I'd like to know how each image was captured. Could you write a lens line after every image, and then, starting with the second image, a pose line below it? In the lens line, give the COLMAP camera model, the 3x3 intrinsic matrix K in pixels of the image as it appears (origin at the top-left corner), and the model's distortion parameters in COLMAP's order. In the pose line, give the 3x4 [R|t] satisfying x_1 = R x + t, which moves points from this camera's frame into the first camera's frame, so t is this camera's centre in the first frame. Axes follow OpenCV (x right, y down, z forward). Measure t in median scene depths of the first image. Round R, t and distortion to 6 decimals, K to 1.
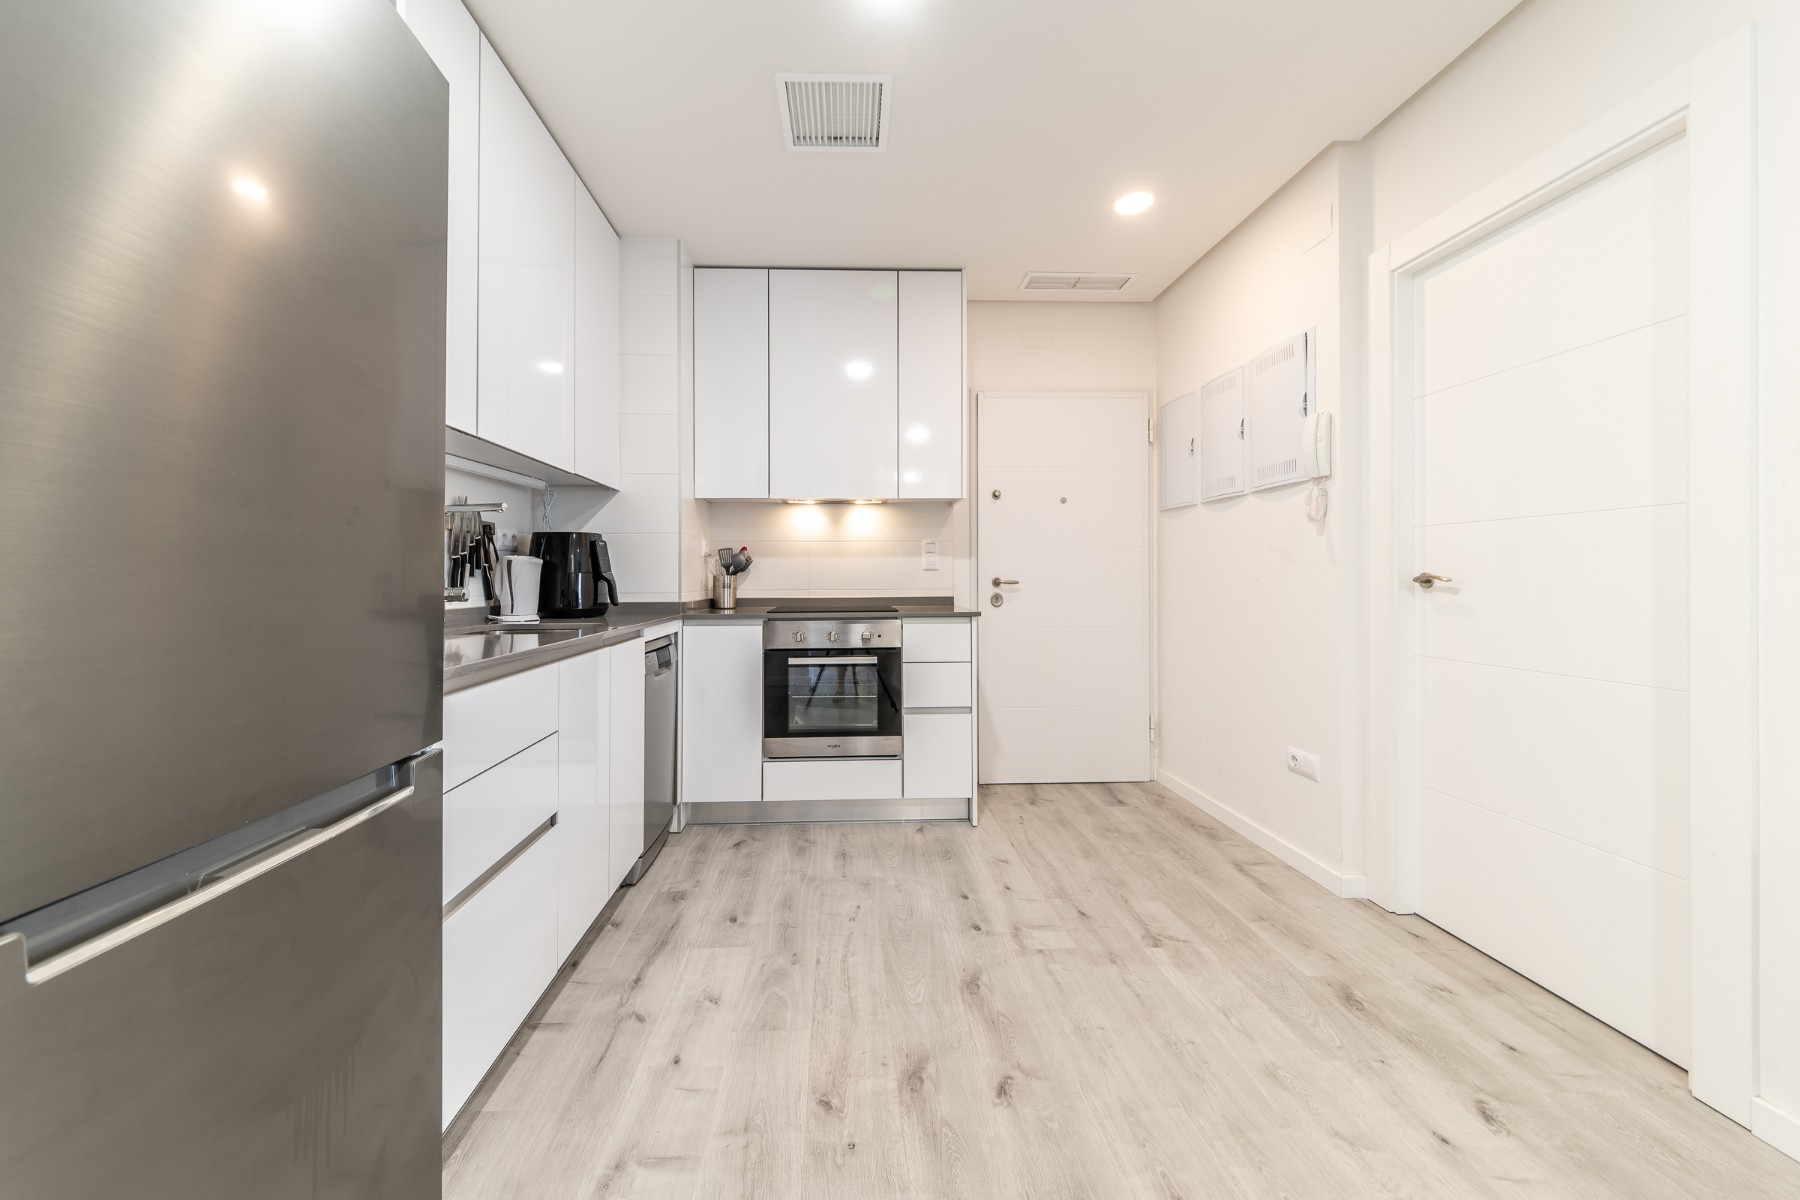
lens RADIAL K [[642.1, 0, 846.3], [0, 642.1, 572.8], [0, 0, 1]] dist [0.002828, -0.002455]
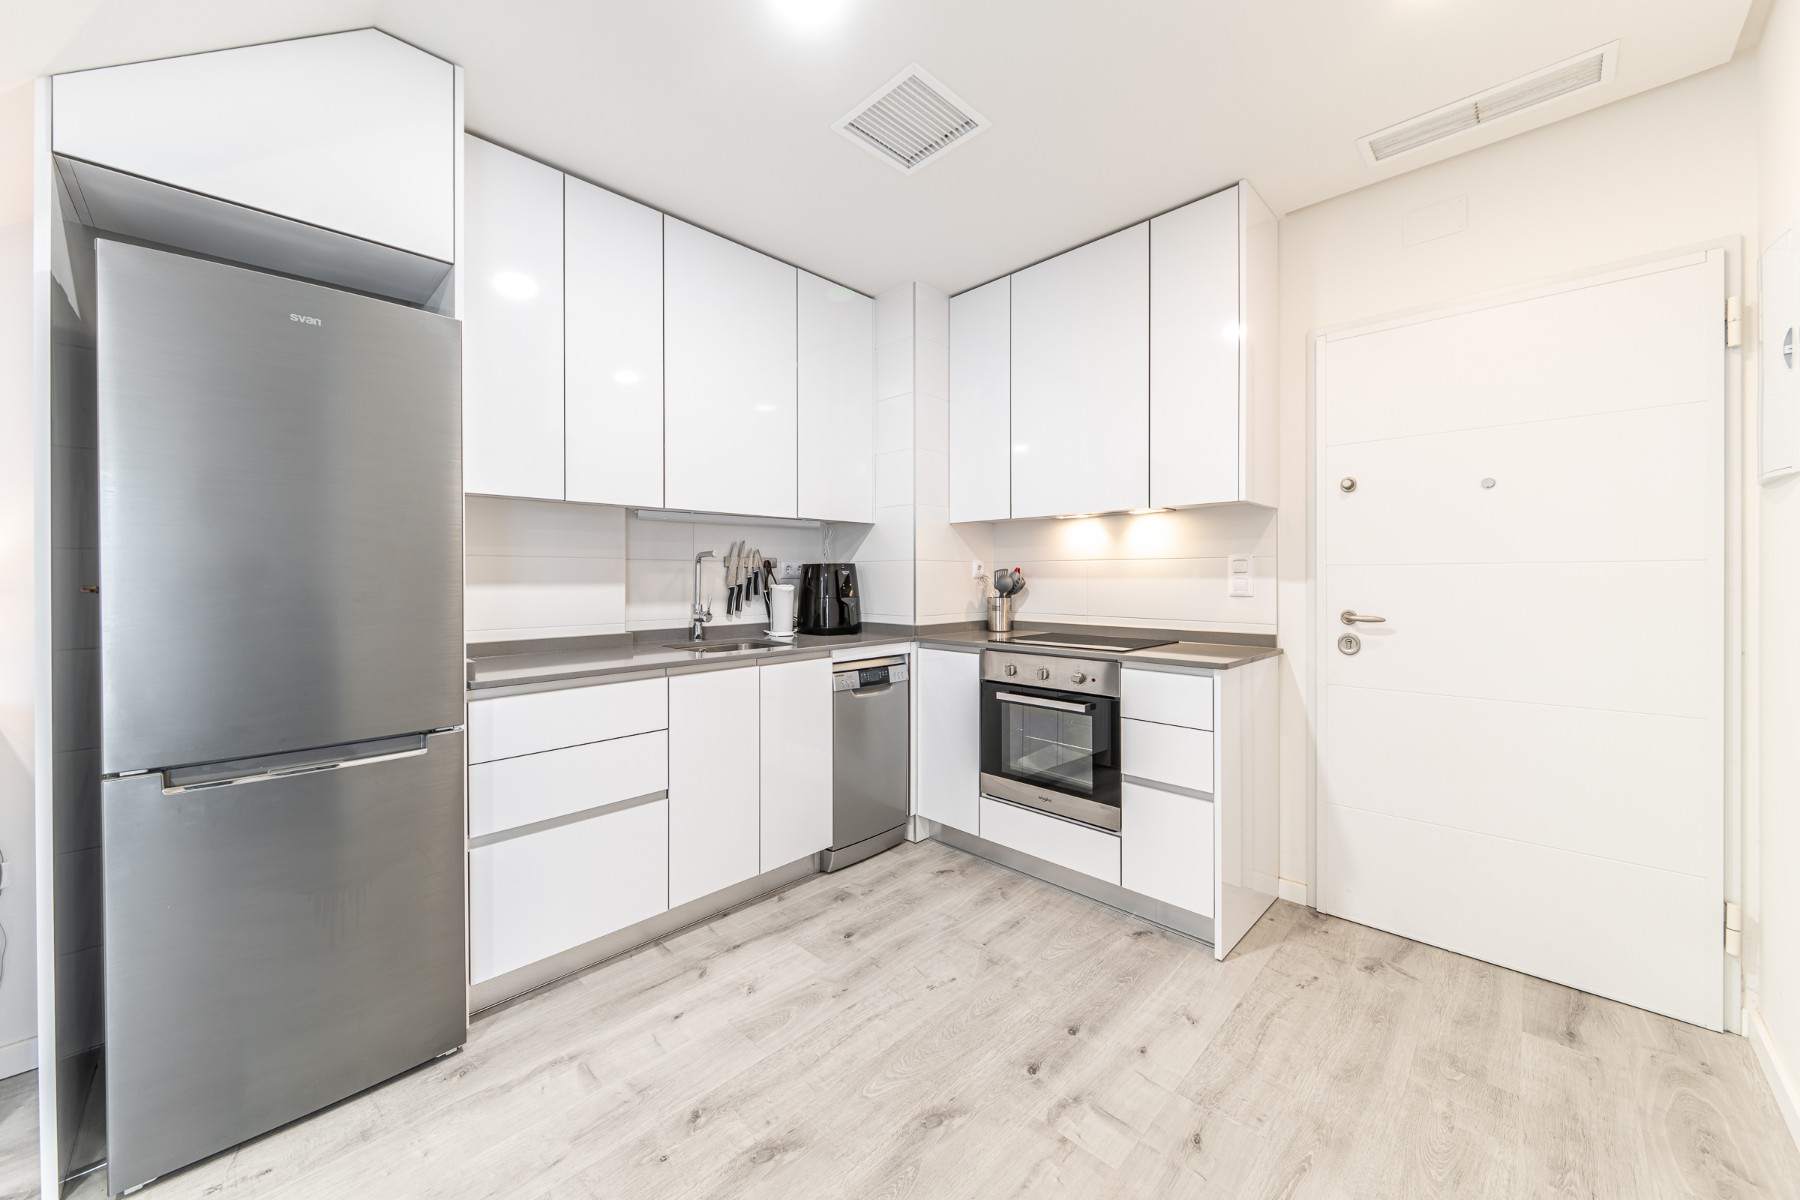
lens RADIAL K [[642.1, 0, 877.7], [0, 642.1, 574.1], [0, 0, 1]] dist [0.002828, -0.002455]
pose [[0.690129, -0.000124, -0.723686, 0.508717], [0.006822, 0.999957, 0.006335, -0.050911], [0.723654, -0.009309, 0.690100, 0.252081]]
